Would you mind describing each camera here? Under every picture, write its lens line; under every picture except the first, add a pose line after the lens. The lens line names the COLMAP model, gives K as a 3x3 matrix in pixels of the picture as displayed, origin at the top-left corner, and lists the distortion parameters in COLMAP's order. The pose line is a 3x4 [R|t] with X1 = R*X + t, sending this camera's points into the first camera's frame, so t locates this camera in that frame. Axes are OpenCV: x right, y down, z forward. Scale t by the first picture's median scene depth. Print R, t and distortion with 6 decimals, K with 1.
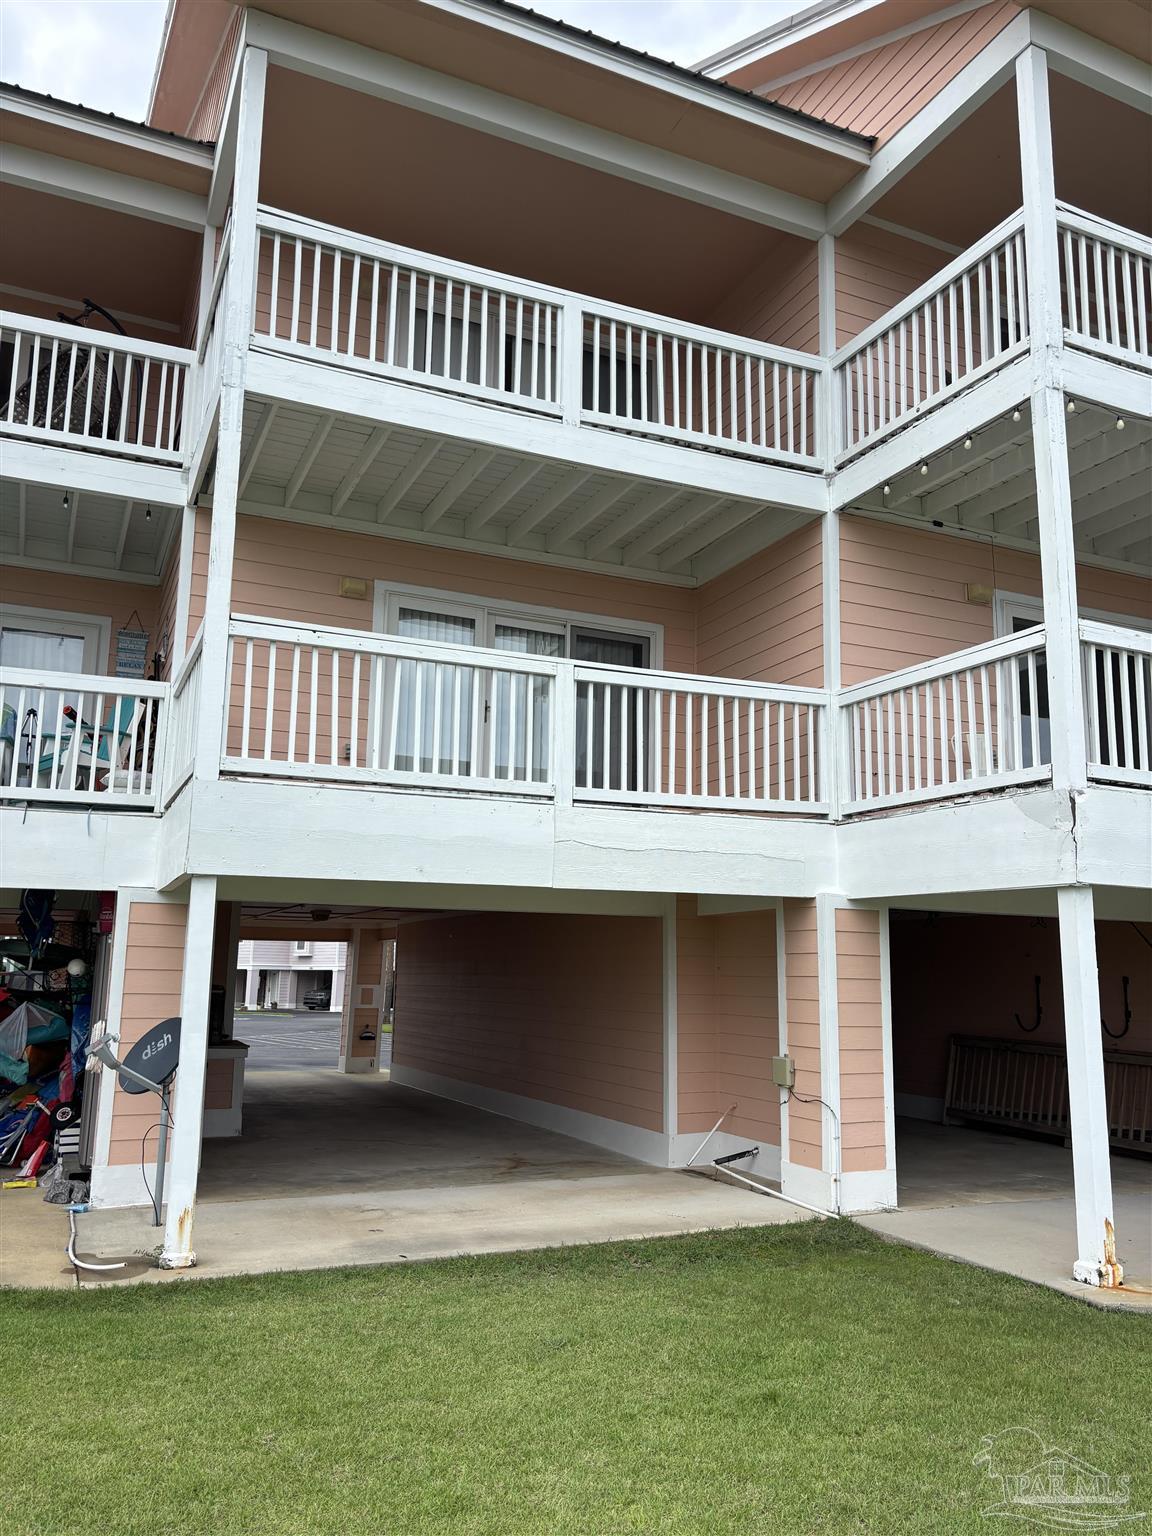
lens RADIAL K [[1165.4, 0, 576.0], [0, 1165.4, 768.0], [0, 0, 1]] dist [0.057329, -0.067720]
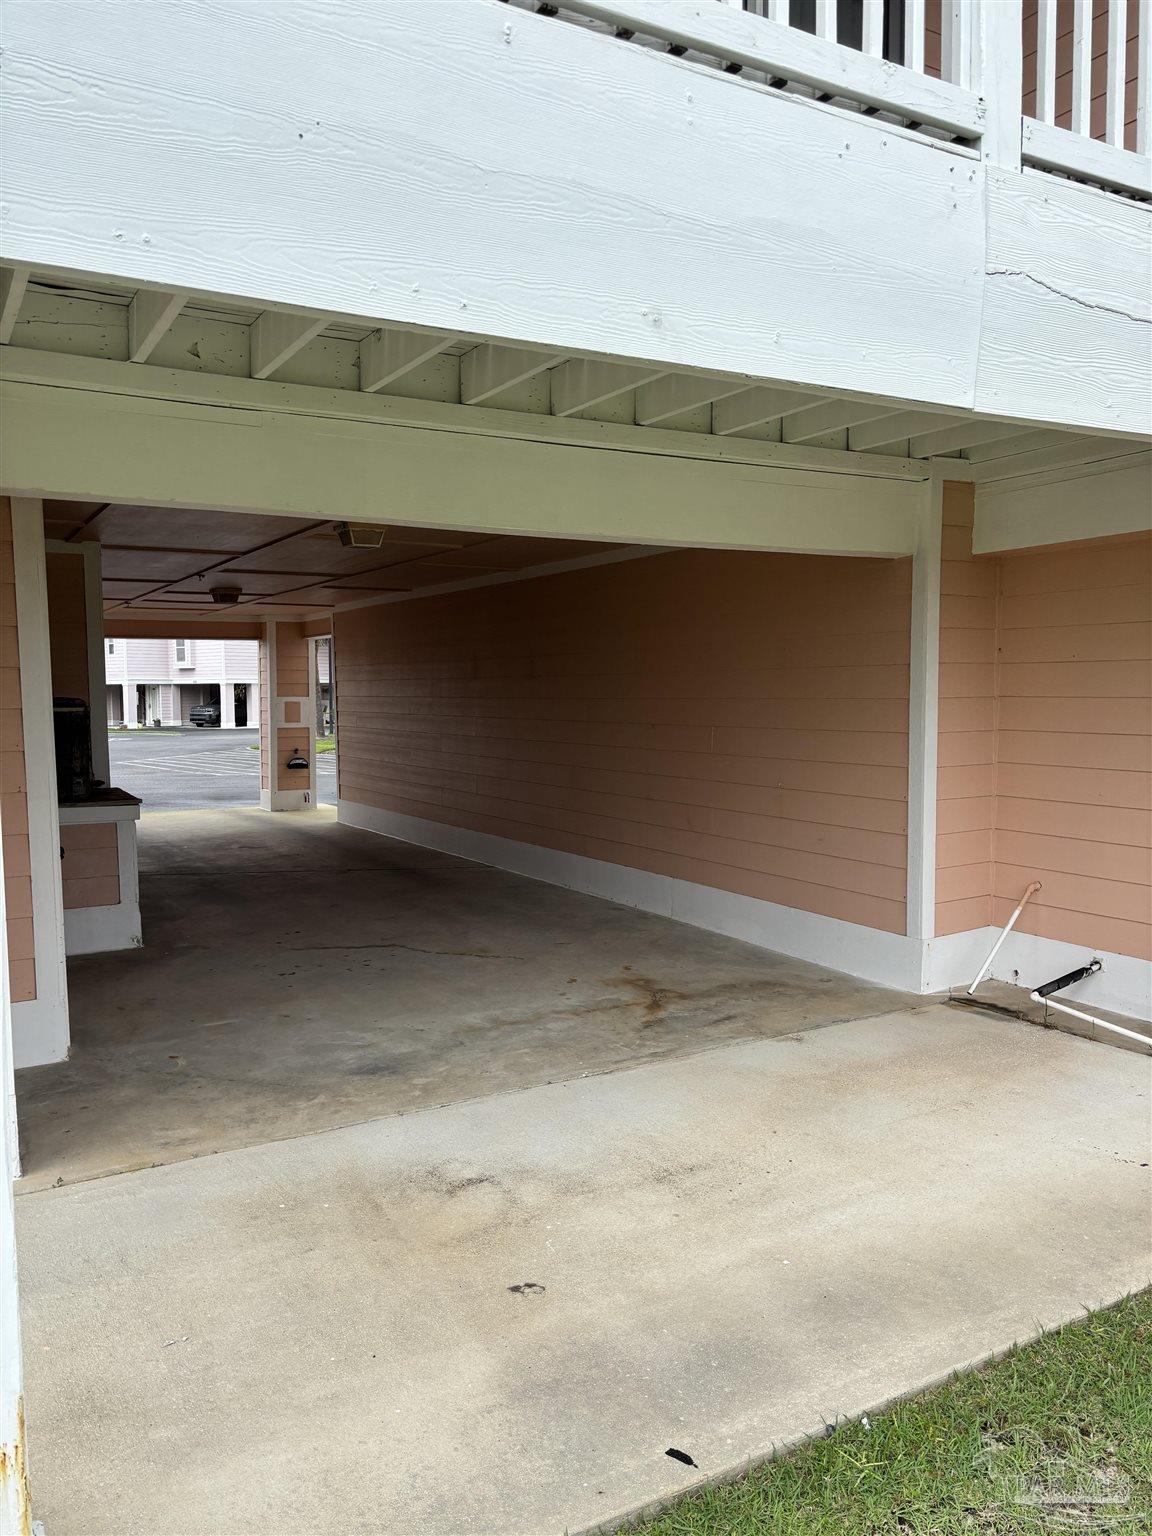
lens RADIAL K [[1165.4, 0, 576.0], [0, 1165.4, 768.0], [0, 0, 1]] dist [0.057329, -0.067720]
pose [[0.994907, -0.029635, 0.096340, -0.072508], [0.005155, 0.969512, 0.244990, 0.048569], [-0.100663, -0.243245, 0.964727, 0.255568]]
